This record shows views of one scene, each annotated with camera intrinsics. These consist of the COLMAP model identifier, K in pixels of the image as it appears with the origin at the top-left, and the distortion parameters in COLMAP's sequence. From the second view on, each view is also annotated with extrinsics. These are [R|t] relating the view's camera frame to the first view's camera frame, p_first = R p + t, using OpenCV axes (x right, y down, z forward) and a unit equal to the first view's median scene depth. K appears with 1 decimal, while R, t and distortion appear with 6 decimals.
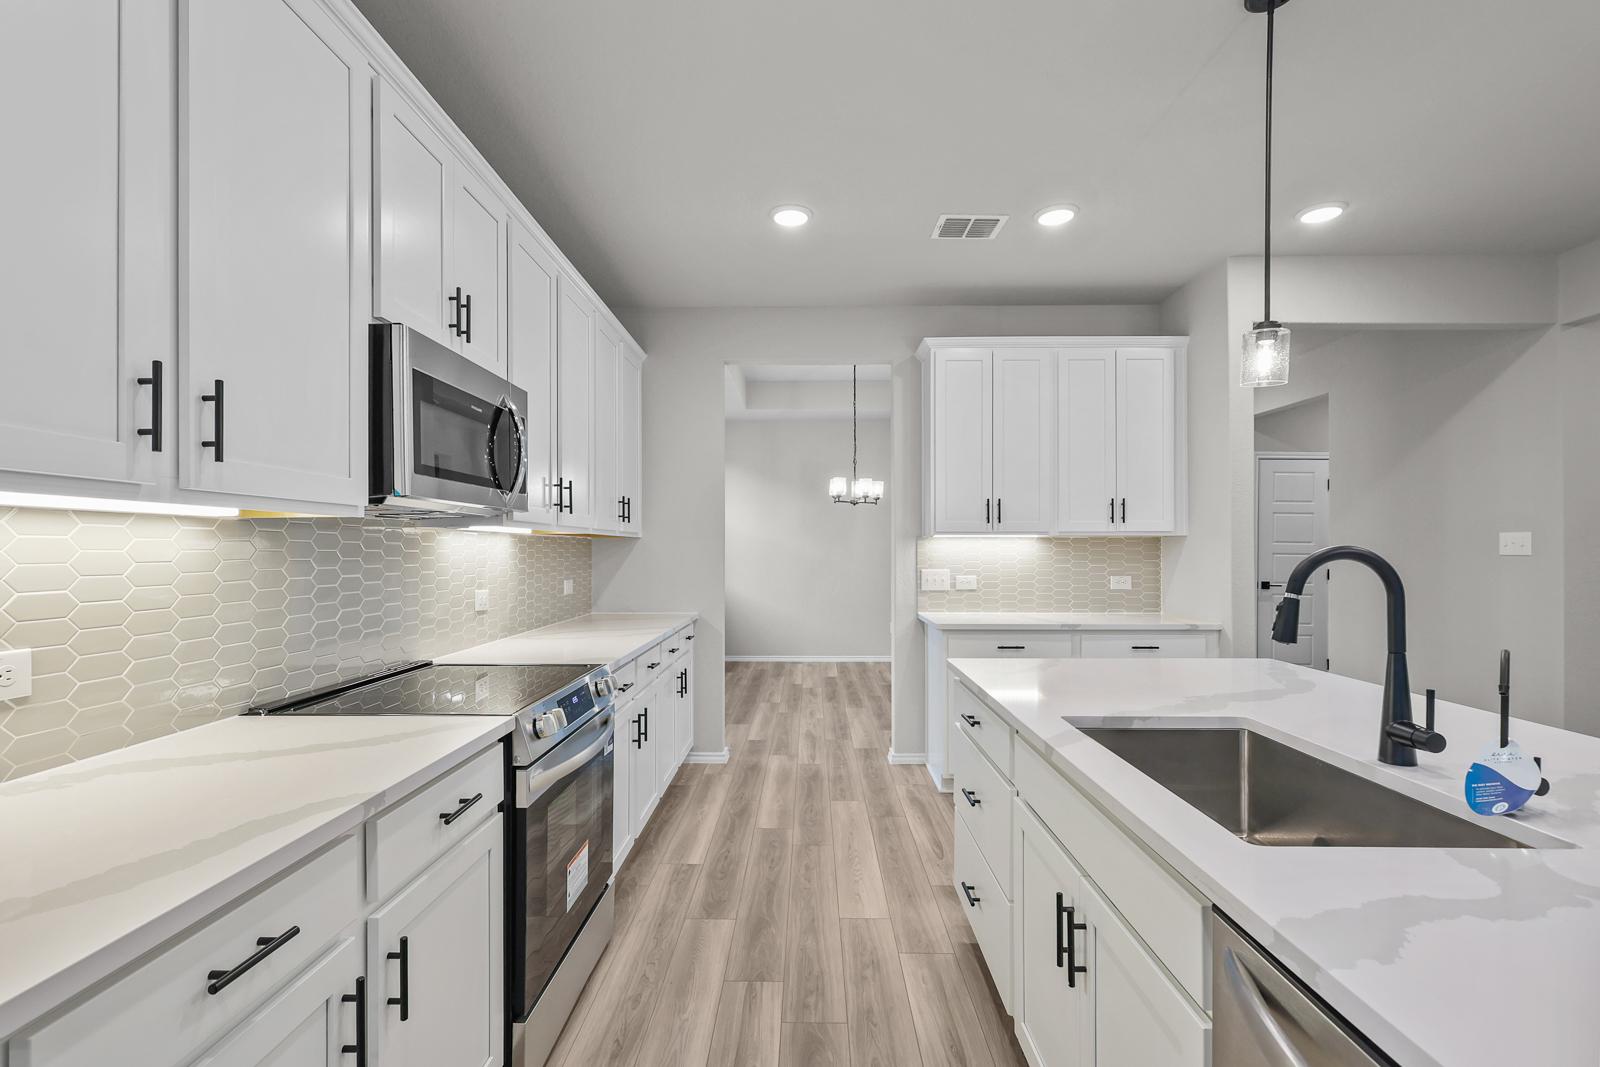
lens RADIAL K [[742.3, 0, 799.2], [0, 742.3, 547.7], [0, 0, 1]] dist [0.001971, 0.000972]
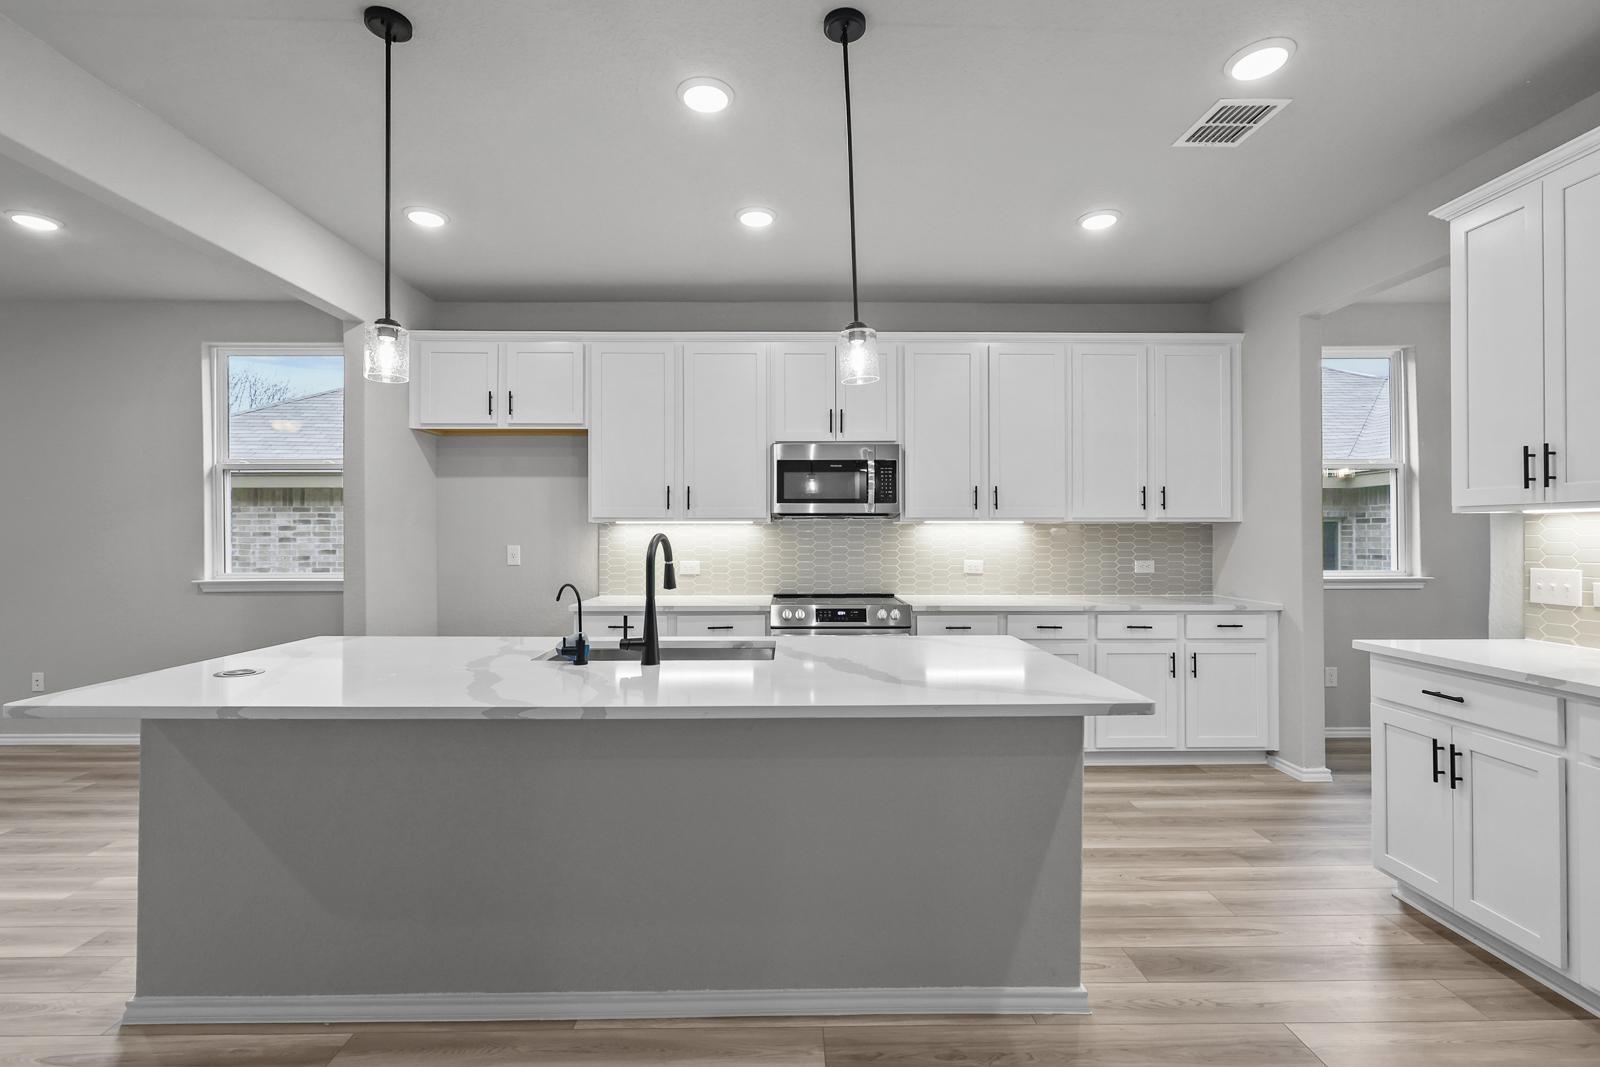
lens RADIAL K [[742.3, 0, 800.0], [0, 742.3, 535.0], [0, 0, 1]] dist [0.001971, 0.000972]
pose [[0.032012, 0.002576, -0.999484, 0.867263], [0.003692, 0.999990, 0.002696, -0.001067], [0.999481, -0.003777, 0.032002, 0.450590]]
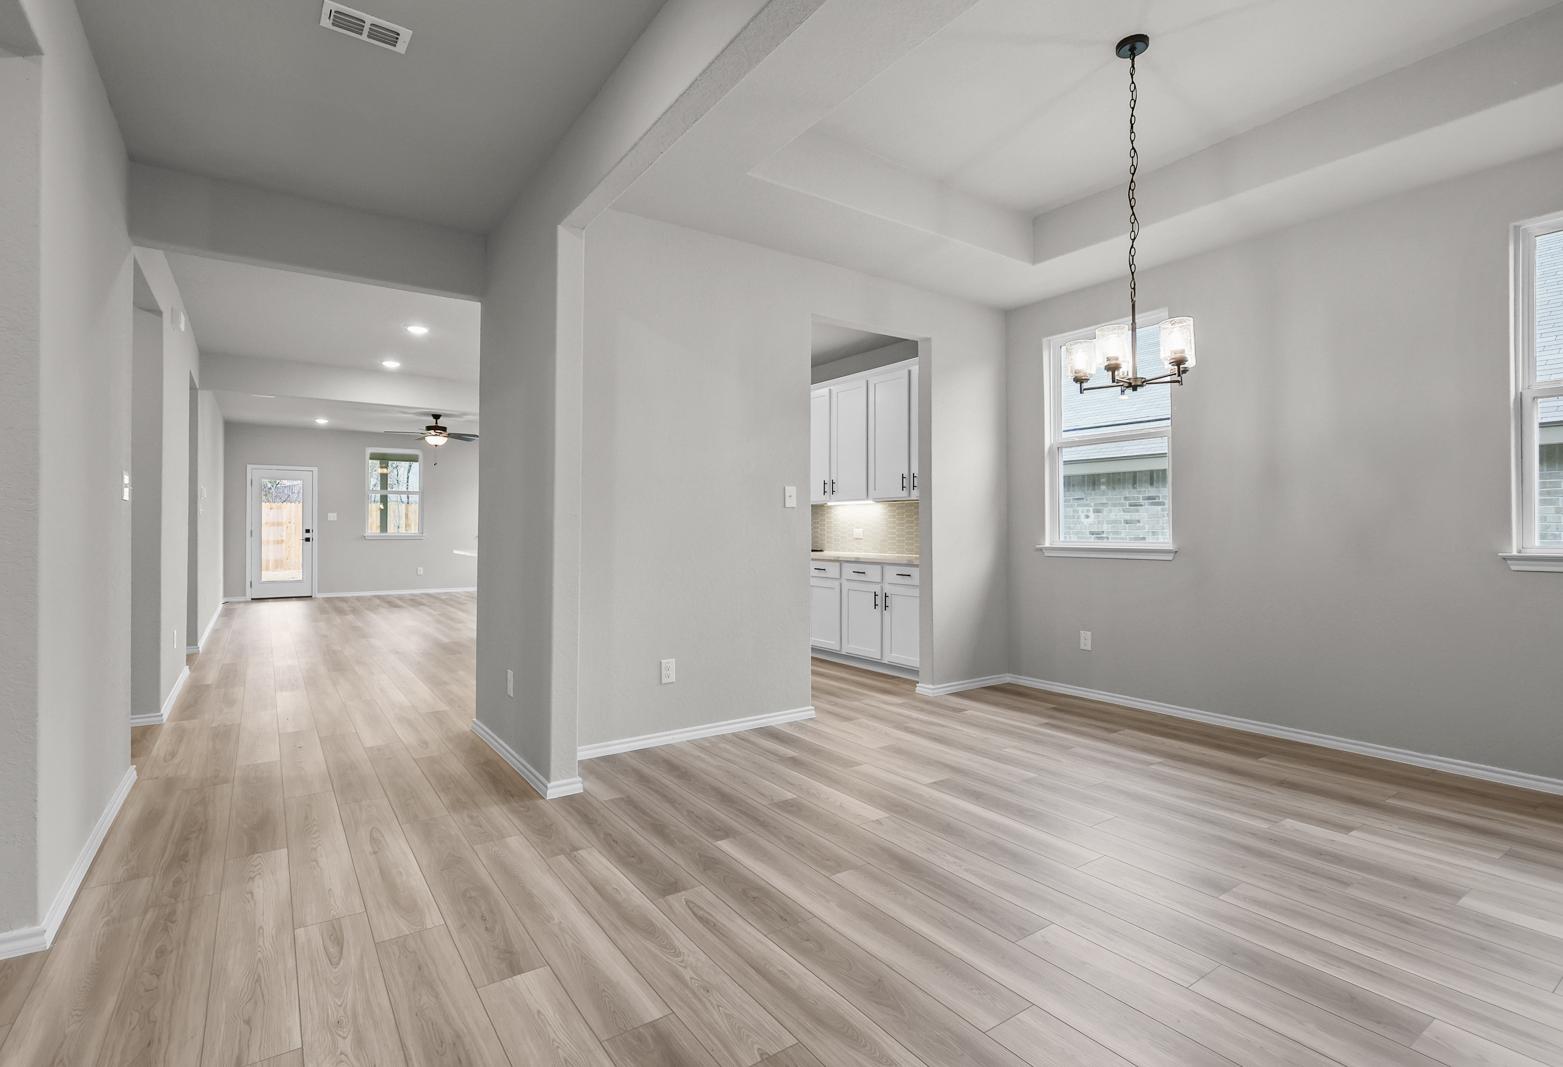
lens RADIAL K [[734.4, 0, 773.7], [0, 734.4, 533.9], [0, 0, 1]] dist [-0.003465, -0.000425]
pose [[-0.810126, 0.005227, -0.586233, 0.871059], [0.002099, 0.999980, 0.006016, 0.044593], [0.586253, 0.003643, -0.810120, 2.083503]]
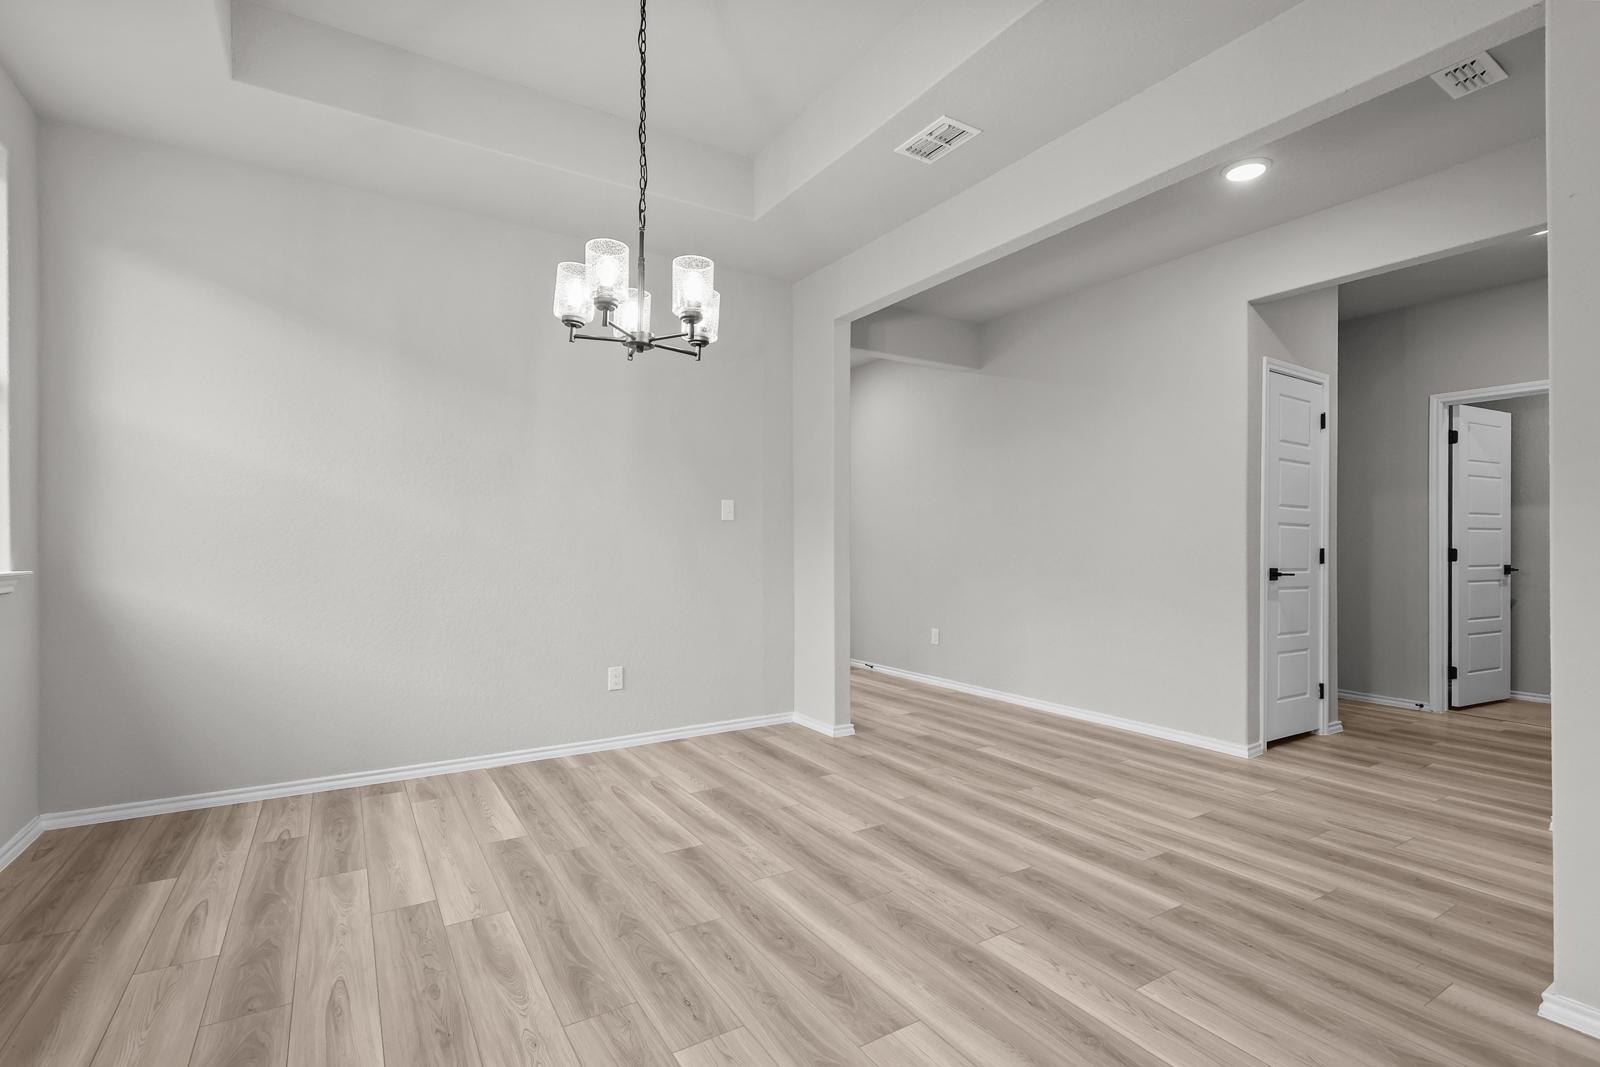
lens RADIAL K [[742.3, 0, 795.2], [0, 742.3, 534.6], [0, 0, 1]] dist [0.001971, 0.000972]
pose [[0.842636, 0.011049, 0.538371, -0.075371], [-0.002578, 0.999861, -0.016485, 0.047123], [-0.538478, 0.012503, 0.842547, 1.154558]]
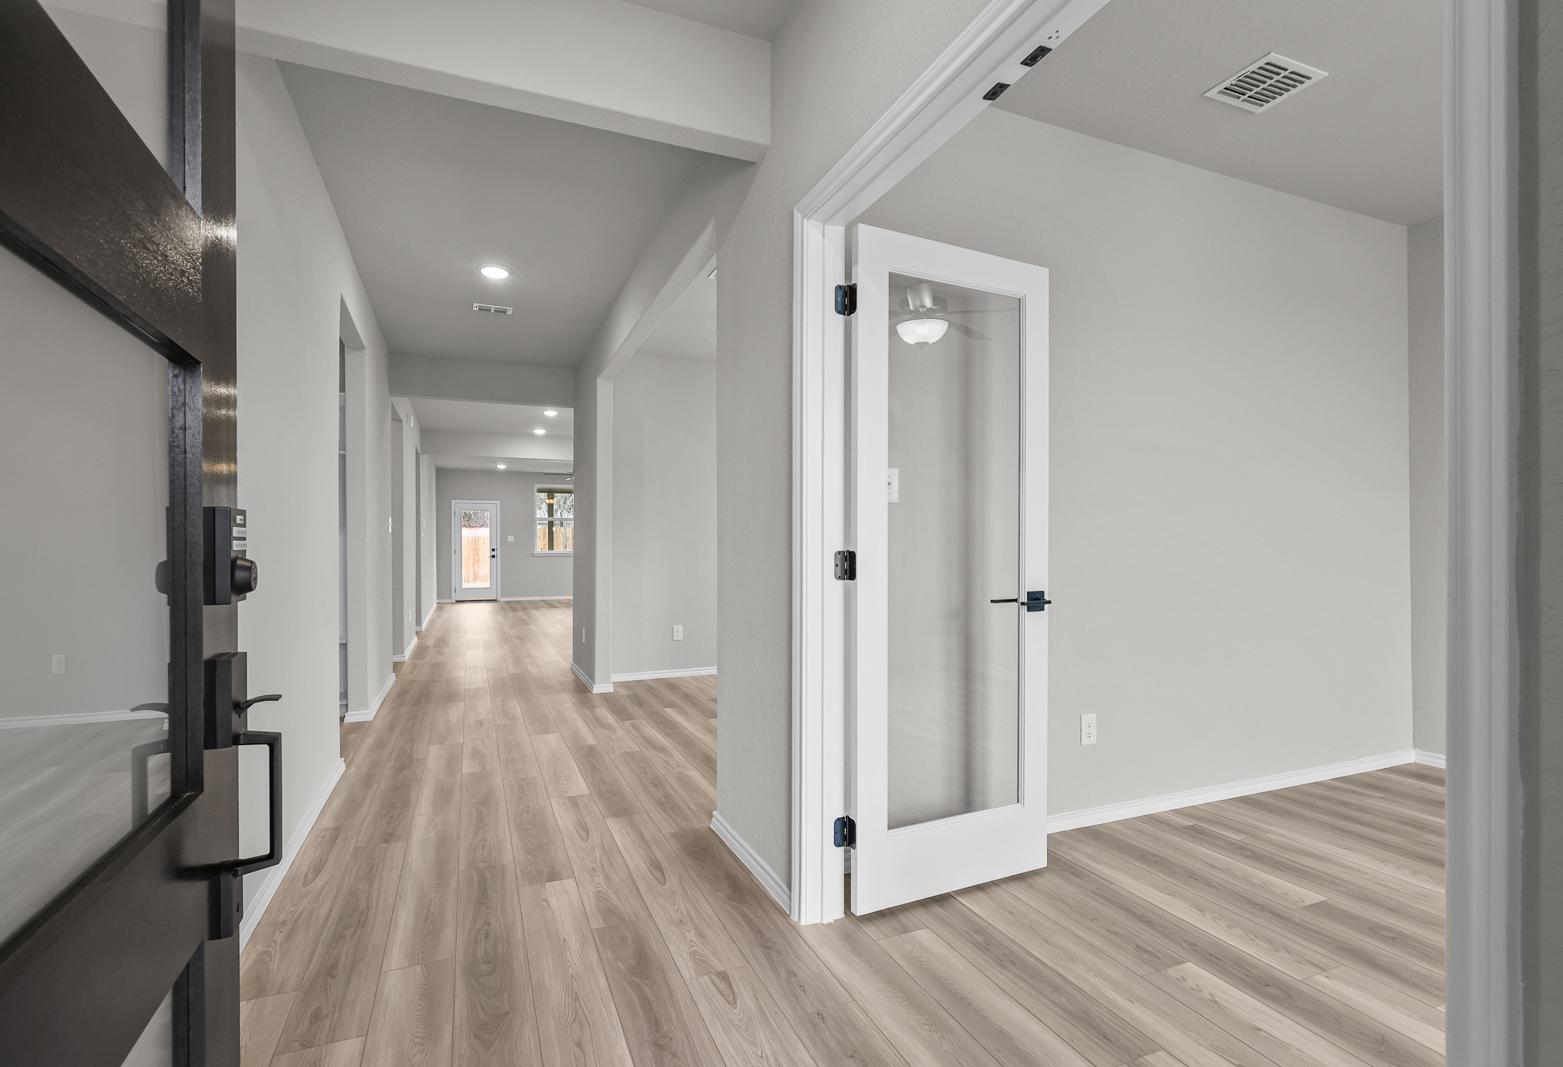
lens RADIAL K [[734.4, 0, 784.8], [0, 734.4, 560.4], [0, 0, 1]] dist [-0.003465, -0.000425]
pose [[-0.911013, 0.013957, -0.412142, 0.855724], [0.007949, 0.999836, 0.016289, 0.051777], [0.412301, 0.011564, -0.910974, 2.778445]]
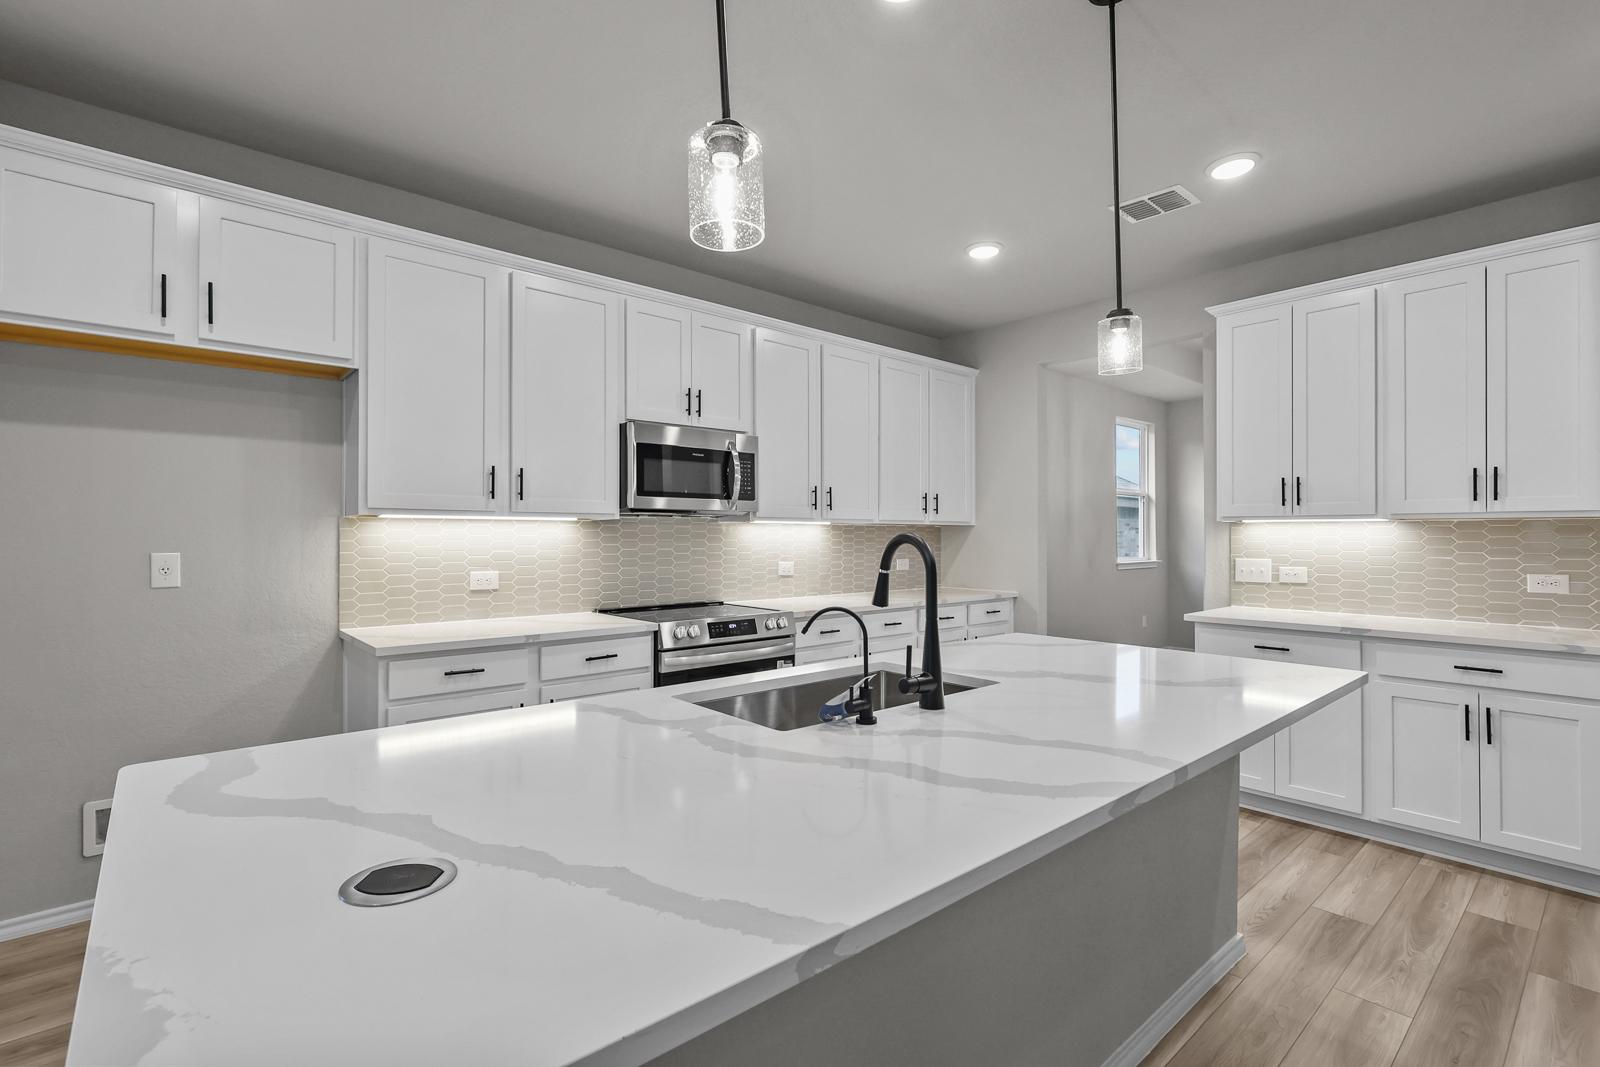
lens RADIAL K [[742.3, 0, 803.2], [0, 742.3, 535.6], [0, 0, 1]] dist [0.001971, 0.000972]
pose [[0.673358, 0.001878, -0.739314, 0.554668], [-0.000394, 0.999998, 0.002181, -0.000037], [0.739317, -0.001177, 0.673357, 0.002185]]
